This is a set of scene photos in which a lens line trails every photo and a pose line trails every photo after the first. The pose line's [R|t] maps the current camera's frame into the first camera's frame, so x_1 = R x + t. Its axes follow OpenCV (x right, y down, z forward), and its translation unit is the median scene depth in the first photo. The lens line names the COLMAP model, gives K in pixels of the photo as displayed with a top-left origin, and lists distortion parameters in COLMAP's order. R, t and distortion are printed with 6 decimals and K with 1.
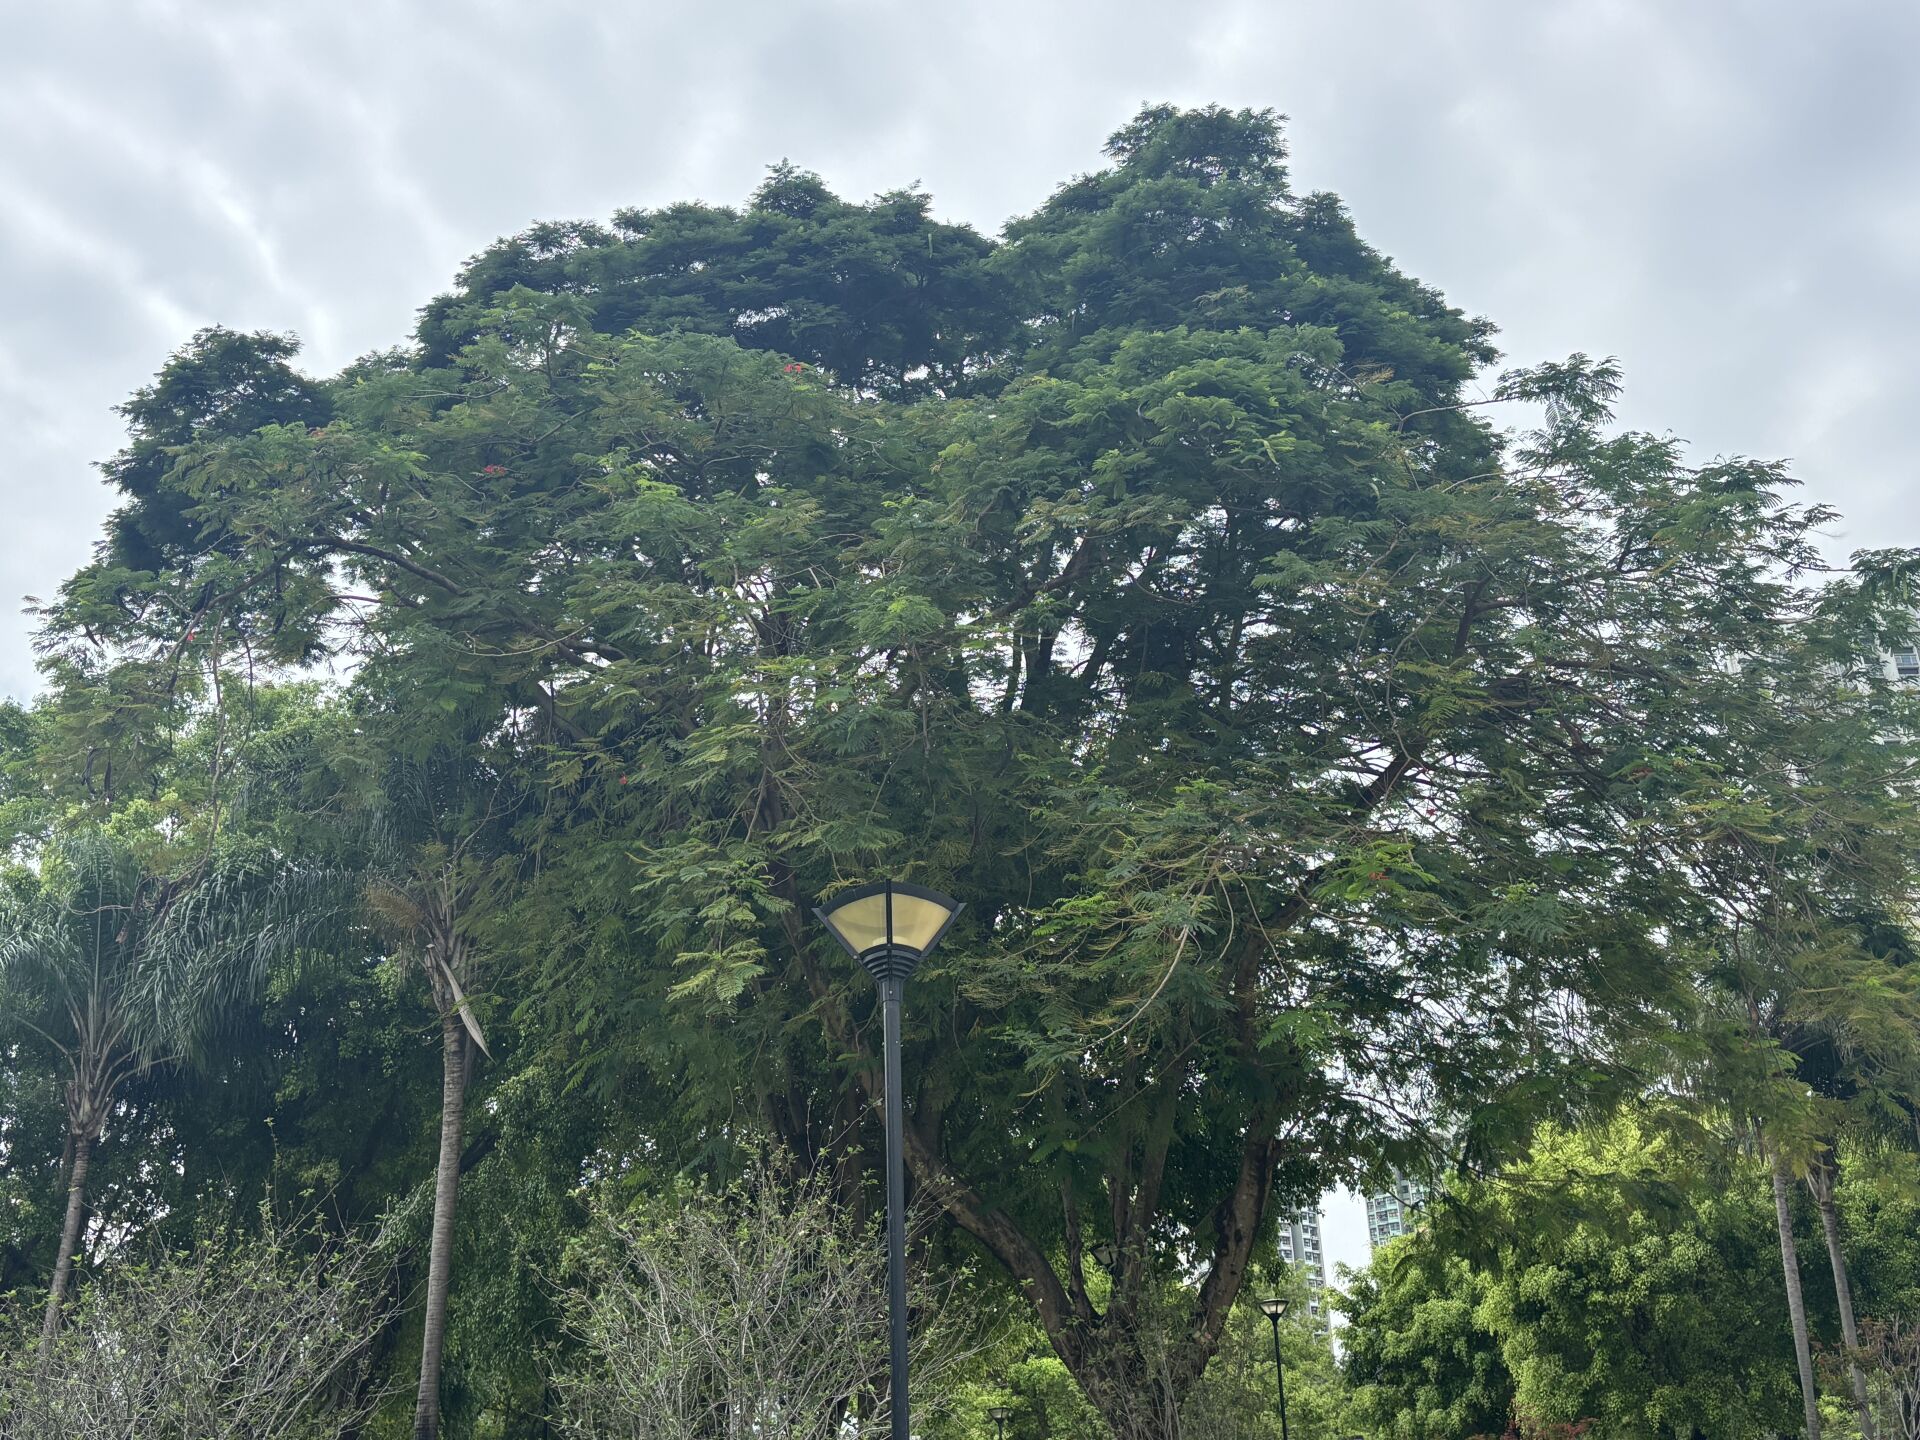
lens RADIAL K [[2125.2, 0, 960.0], [0, 2125.2, 720.0], [0, 0, 1]] dist [0.007788, 0.006891]
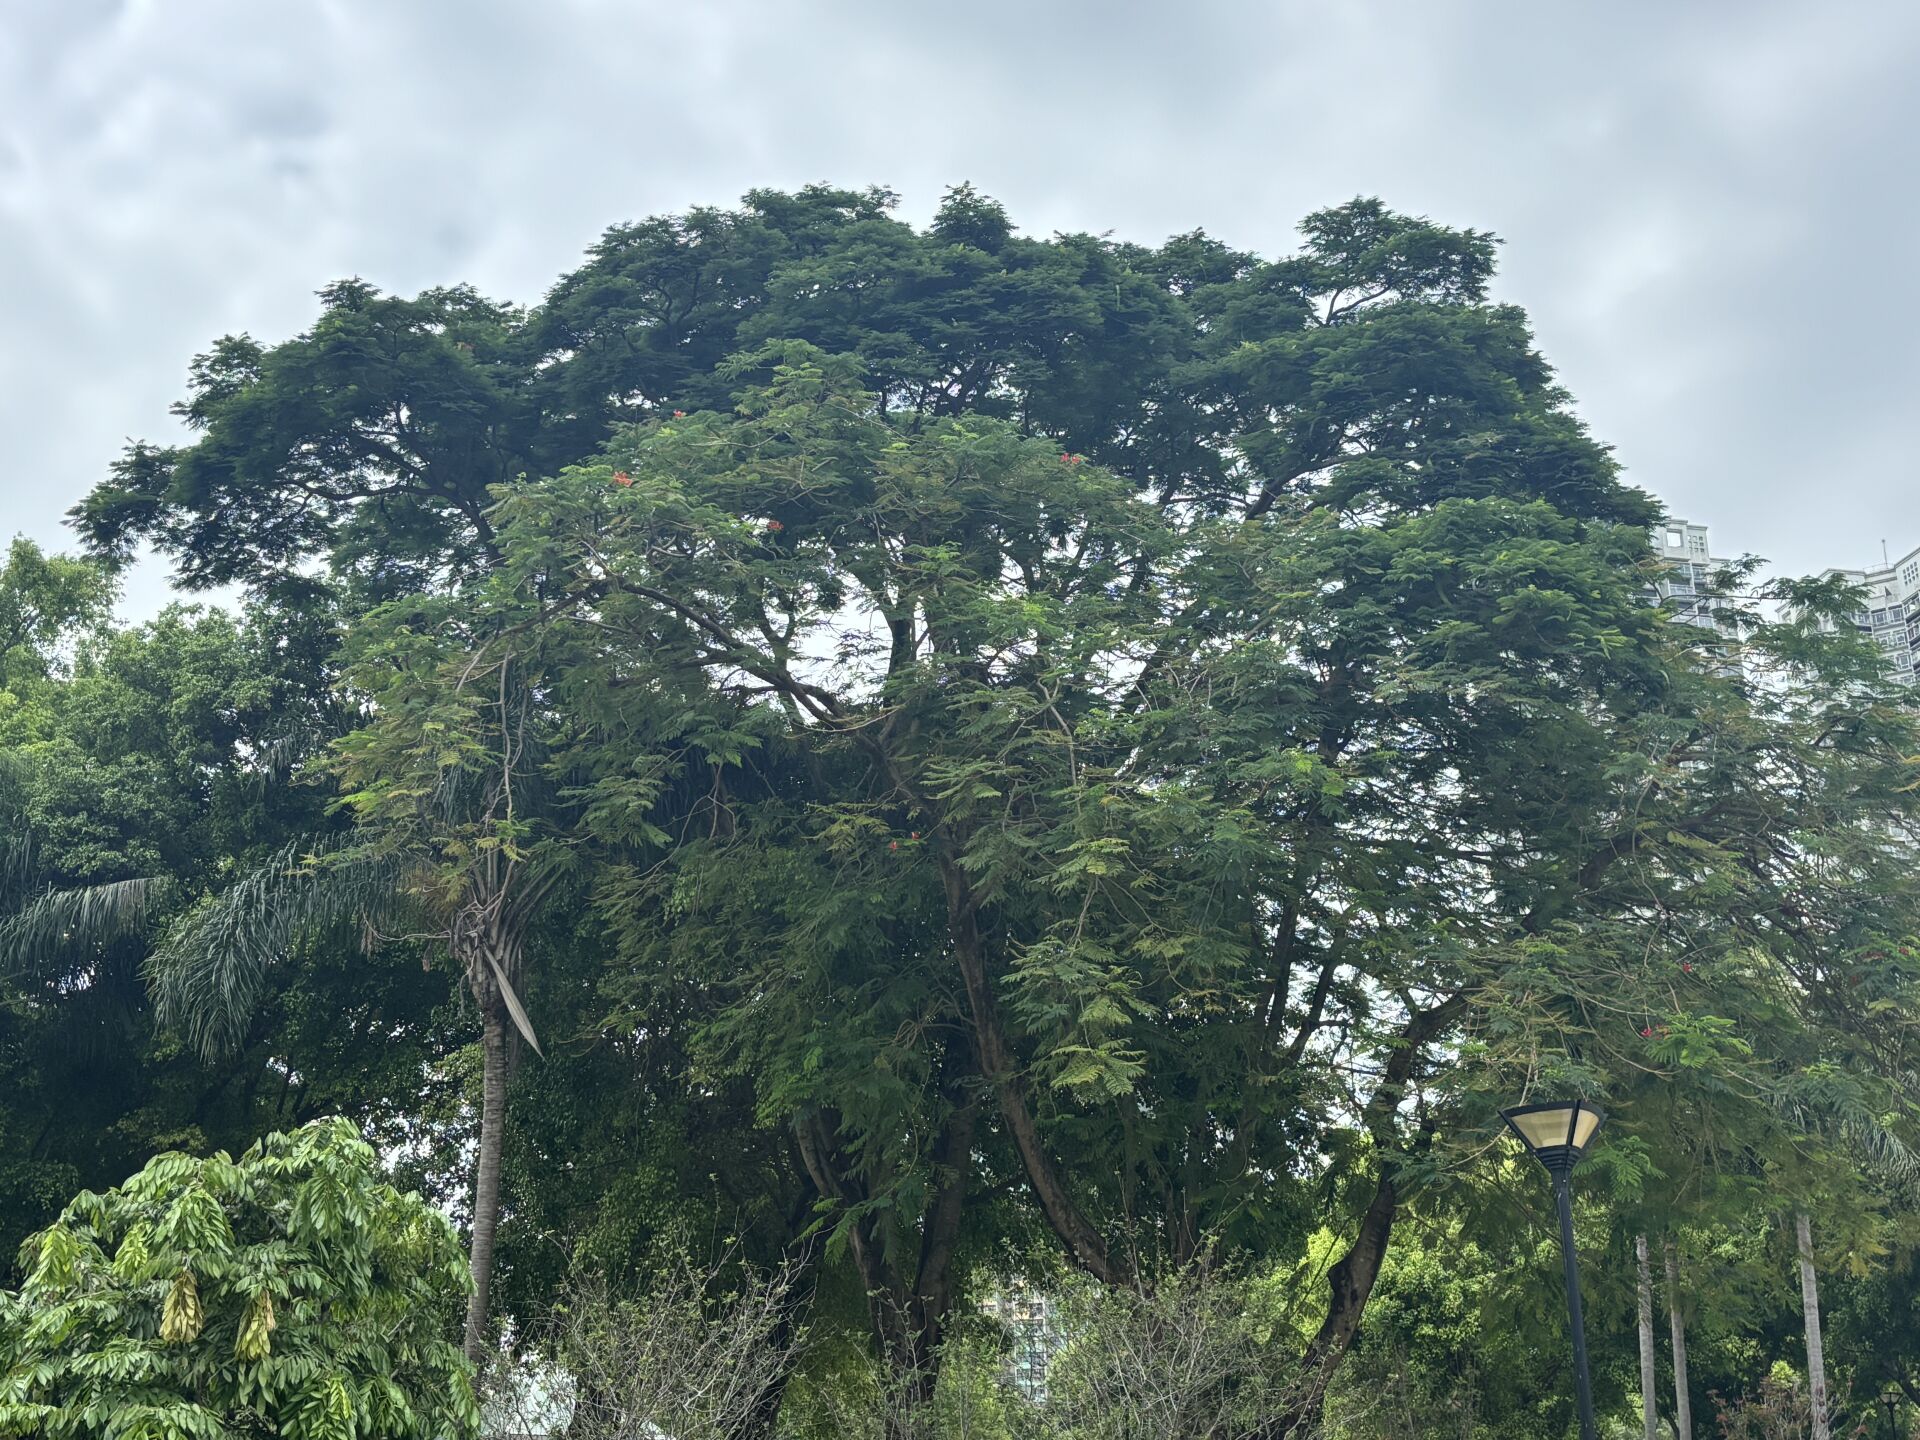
lens RADIAL K [[2594.8, 0, 990.3], [0, 2594.8, 755.7], [0, 0, 1]] dist [0.022059, 0.033975]
pose [[0.978267, 0.091852, 0.185895, -0.260631], [-0.104720, 0.992653, 0.060607, -0.072040], [-0.178962, -0.078756, 0.980699, -0.189238]]
